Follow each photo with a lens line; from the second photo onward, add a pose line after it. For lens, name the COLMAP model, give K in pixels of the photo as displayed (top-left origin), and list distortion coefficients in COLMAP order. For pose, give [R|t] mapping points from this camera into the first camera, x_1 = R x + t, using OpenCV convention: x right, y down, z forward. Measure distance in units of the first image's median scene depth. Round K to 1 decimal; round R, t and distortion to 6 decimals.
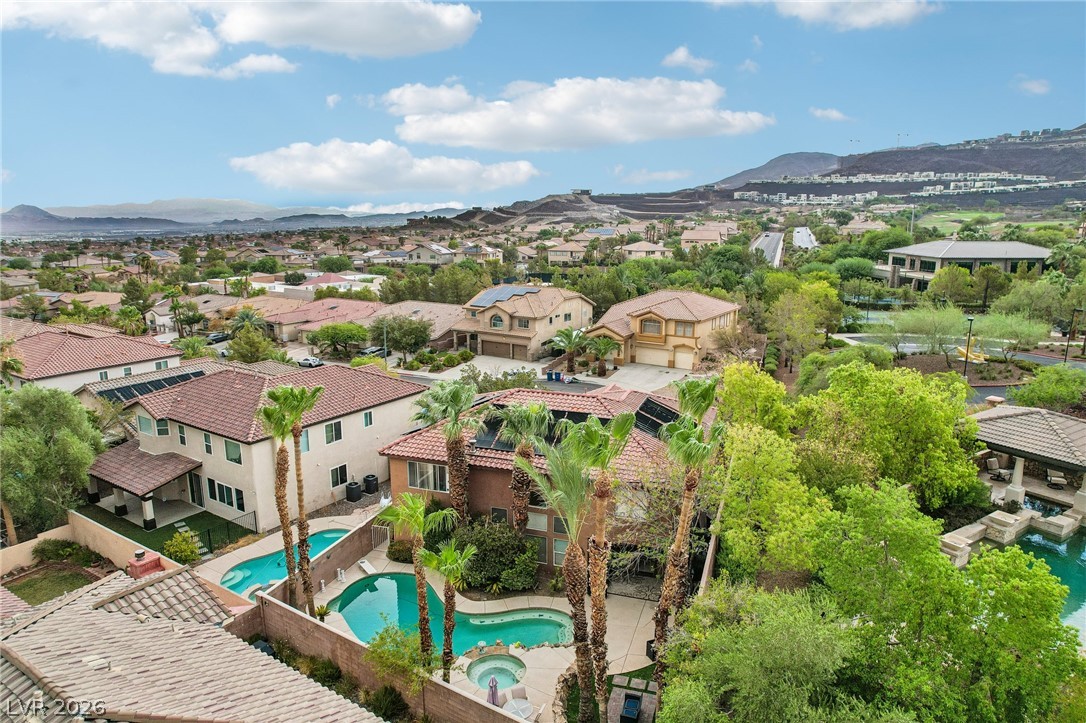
lens RADIAL K [[693.5, 0, 547.1], [0, 693.5, 370.4], [0, 0, 1]] dist [-0.075904, 0.068988]
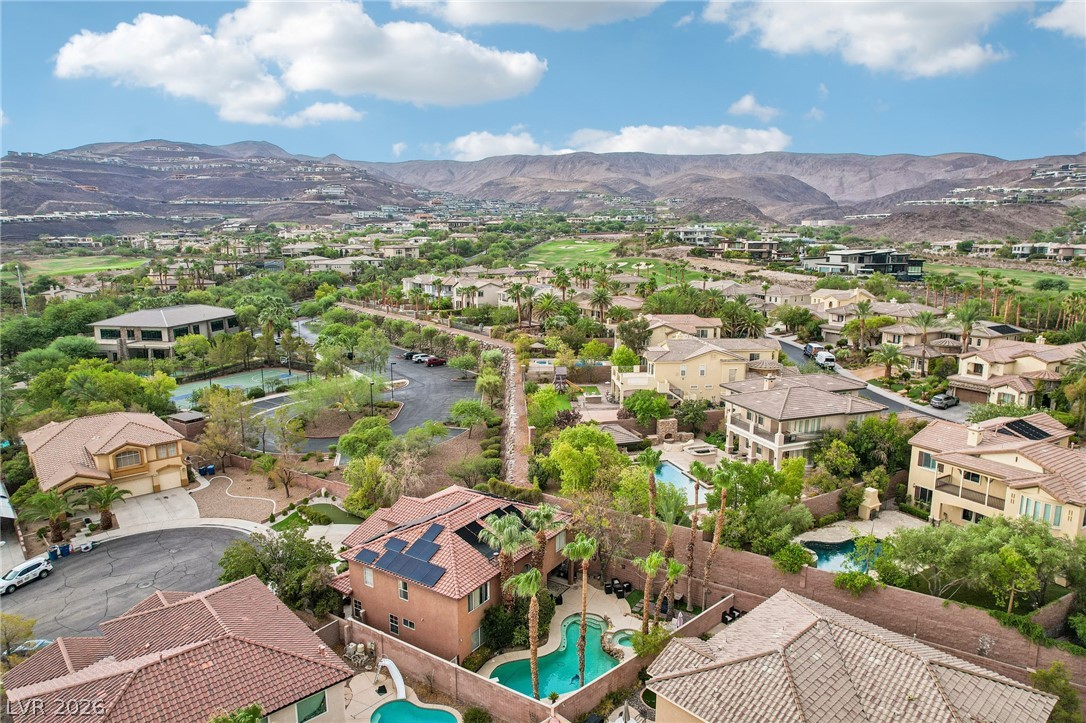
lens RADIAL K [[693.5, 0, 544.9], [0, 693.5, 363.8], [0, 0, 1]] dist [-0.075904, 0.068988]
pose [[0.246097, -0.178505, 0.952666, -0.501042], [0.220293, 0.967472, 0.124372, -0.157735], [-0.943879, 0.179258, 0.277415, 0.163223]]
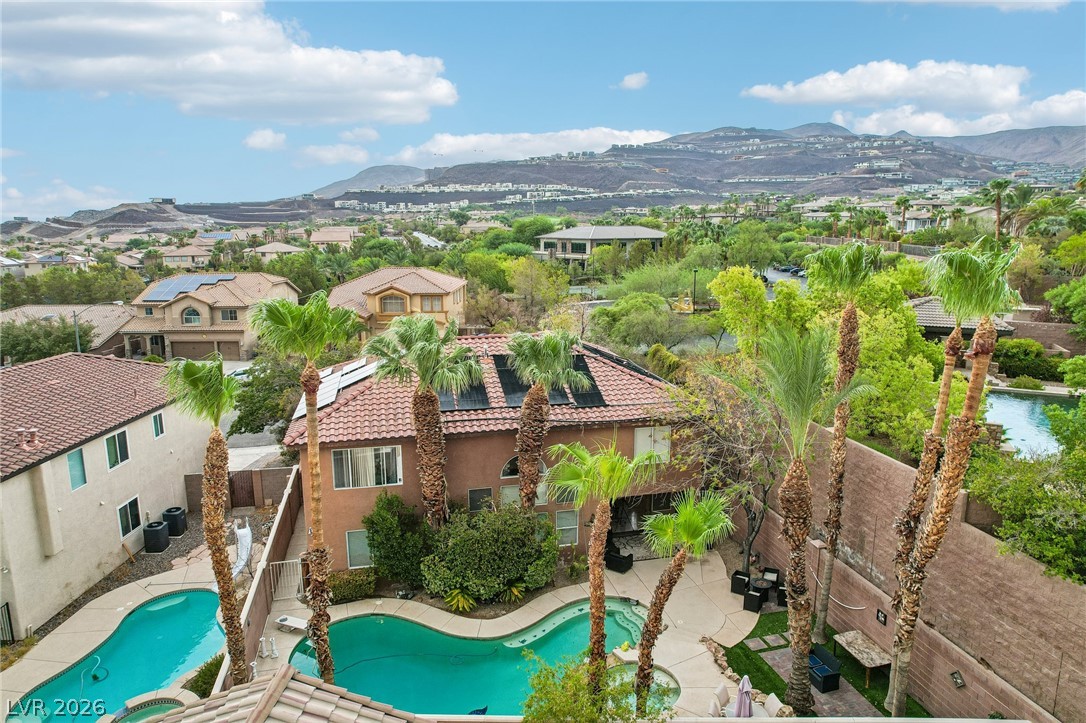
lens RADIAL K [[693.5, 0, 542.9], [0, 693.5, 360.0], [0, 0, 1]] dist [-0.075904, 0.068988]
pose [[0.847734, -0.106694, 0.519579, -0.139130], [0.122966, 0.992406, 0.003158, 0.025840], [-0.515971, 0.061213, 0.854416, 0.122678]]
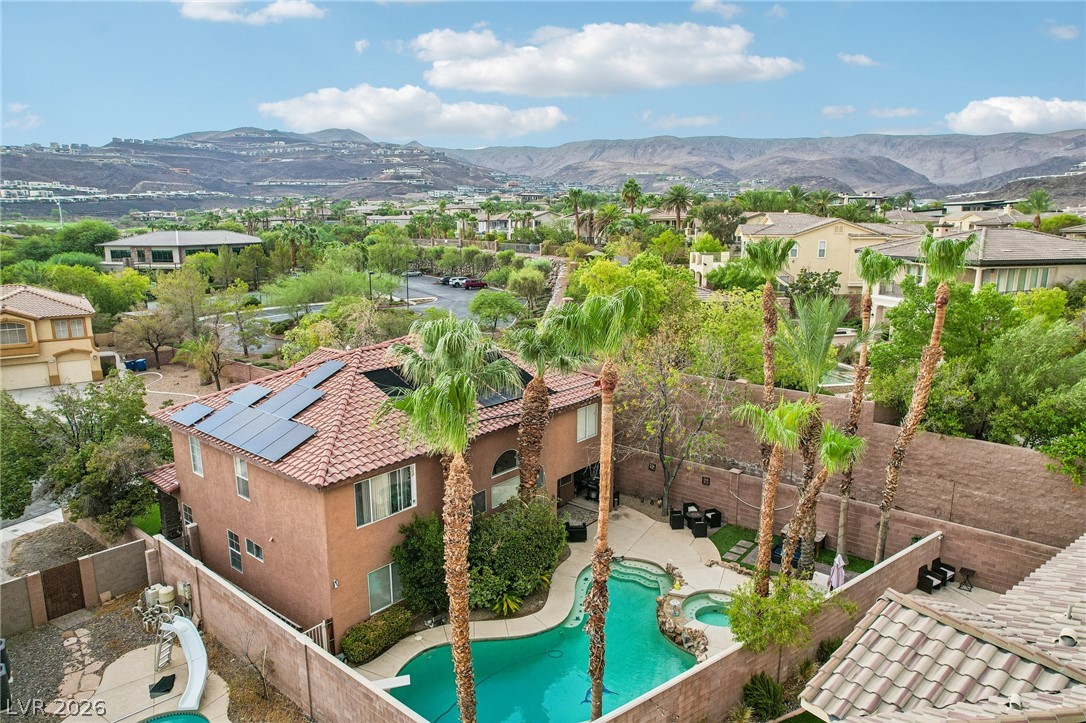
lens RADIAL K [[693.5, 0, 545.1], [0, 693.5, 364.2], [0, 0, 1]] dist [-0.075904, 0.068988]
pose [[0.352255, -0.185632, 0.917310, -0.248892], [0.212192, 0.970449, 0.114902, 0.000991], [-0.911532, 0.154171, 0.381235, 0.236276]]
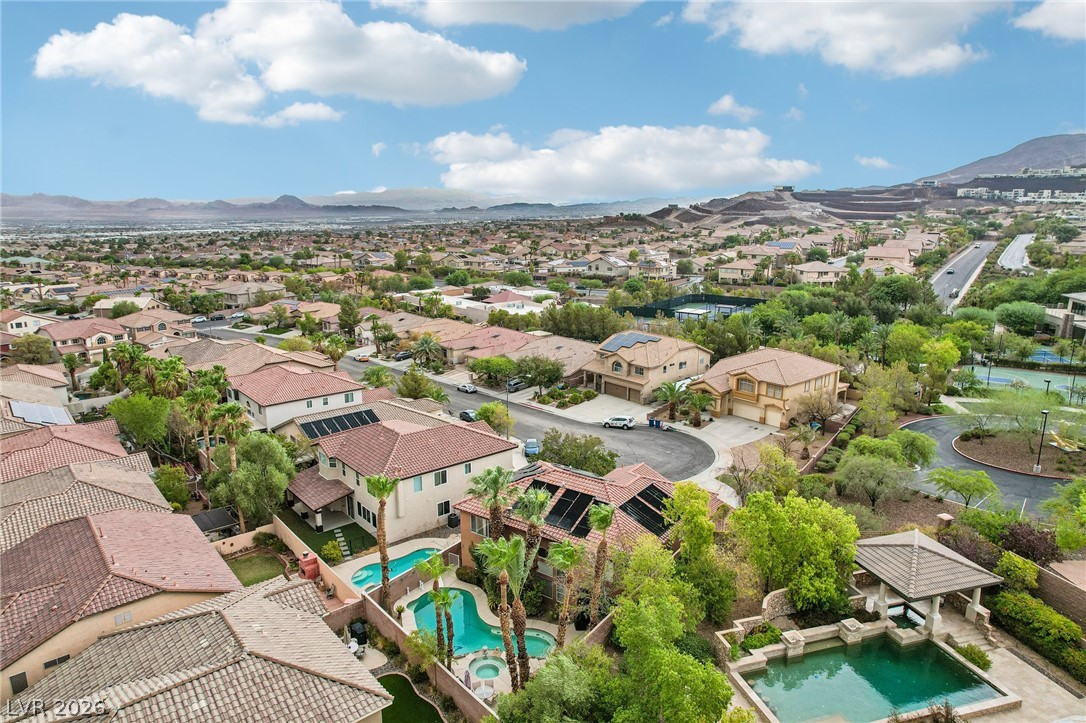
lens RADIAL K [[693.5, 0, 547.3], [0, 693.5, 350.4], [0, 0, 1]] dist [-0.075904, 0.068988]
pose [[0.959105, 0.059146, -0.276802, 0.130149], [-0.062564, 0.998035, -0.003526, -0.084885], [0.276050, 0.020700, 0.960920, -0.143554]]
